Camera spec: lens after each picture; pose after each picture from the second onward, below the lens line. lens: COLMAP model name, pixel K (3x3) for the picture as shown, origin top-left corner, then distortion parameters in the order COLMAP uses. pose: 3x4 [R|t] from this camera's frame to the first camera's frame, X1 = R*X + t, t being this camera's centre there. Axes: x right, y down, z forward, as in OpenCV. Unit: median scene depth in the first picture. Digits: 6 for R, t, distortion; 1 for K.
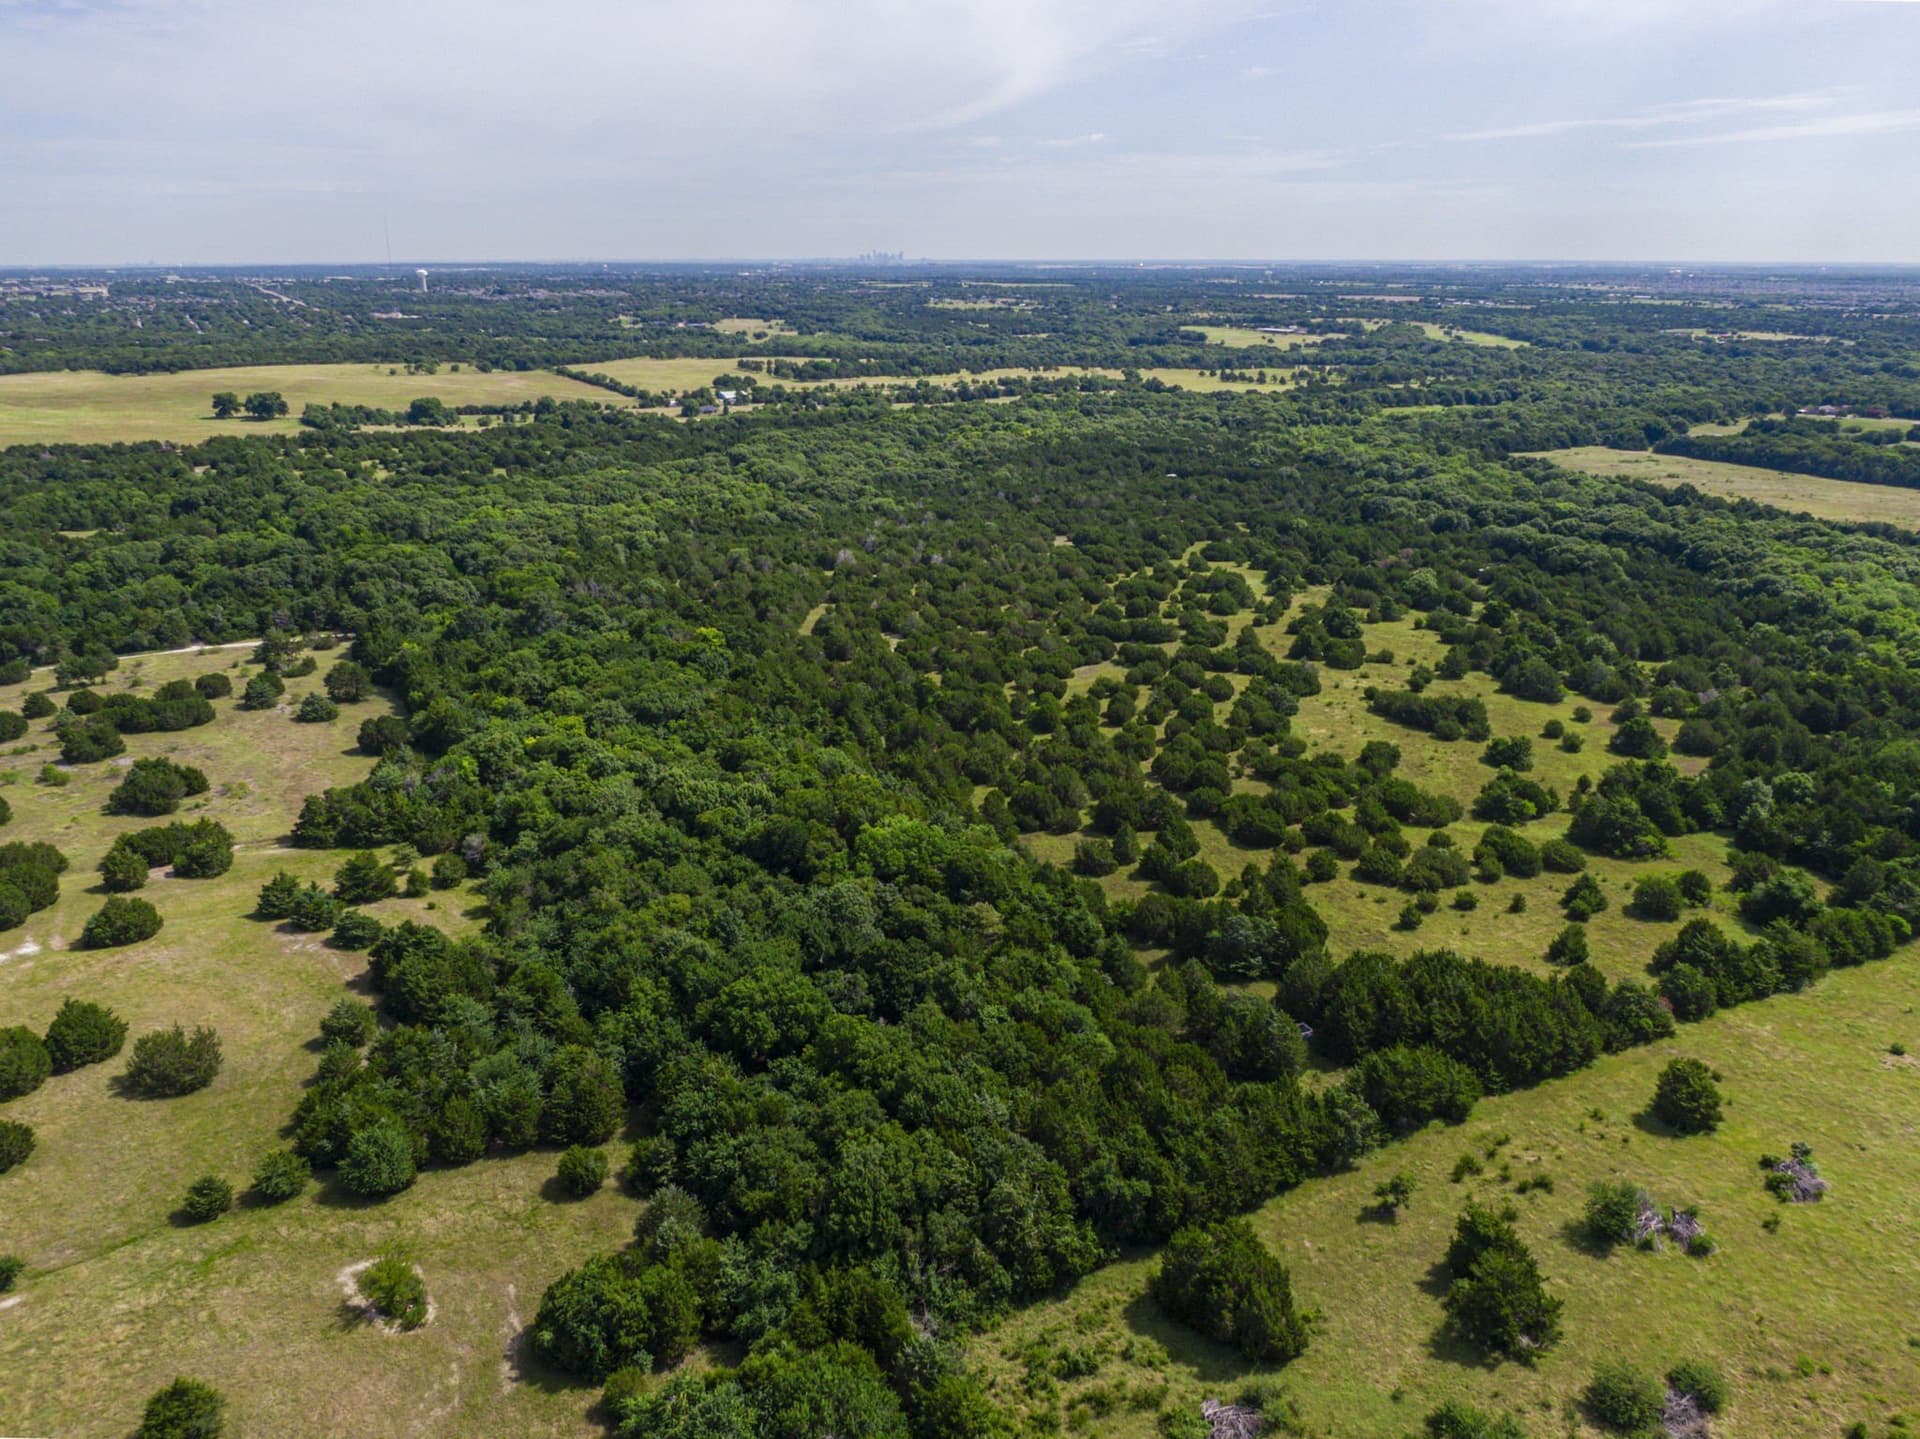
lens RADIAL K [[1389.1, 0, 974.4], [0, 1389.1, 726.3], [0, 0, 1]] dist [0.031322, -0.055810]
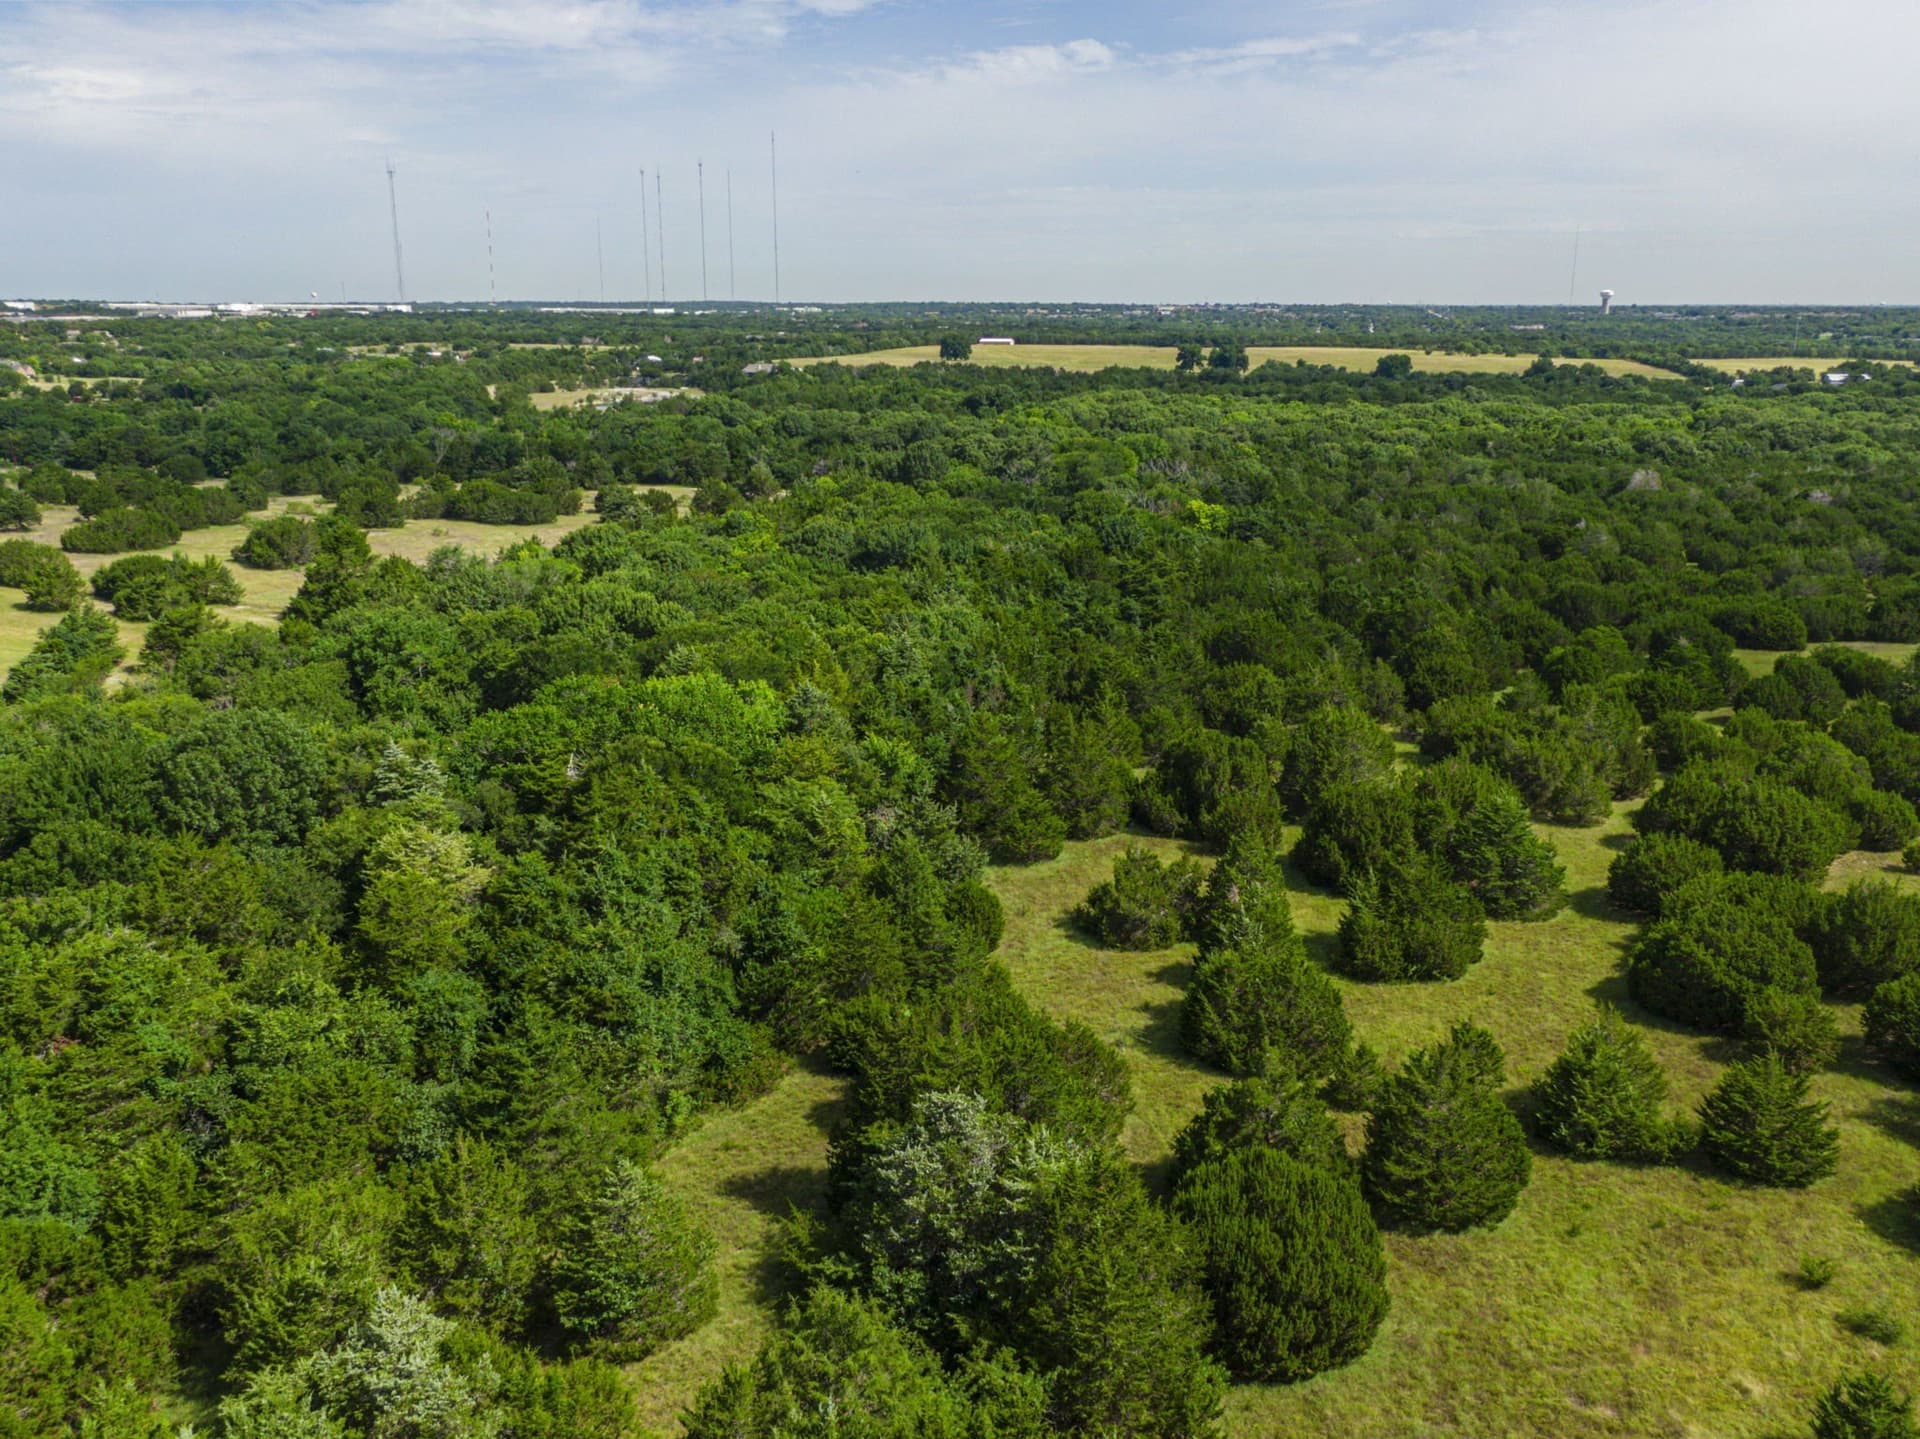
lens RADIAL K [[1635.3, 0, 962.0], [0, 1635.3, 732.2], [0, 0, 1]] dist [0.015589, -0.000783]
pose [[0.731173, 0.177129, -0.658796, 0.355666], [-0.220824, 0.975164, 0.017107, 0.060924], [0.645464, 0.132970, 0.752127, 0.719581]]
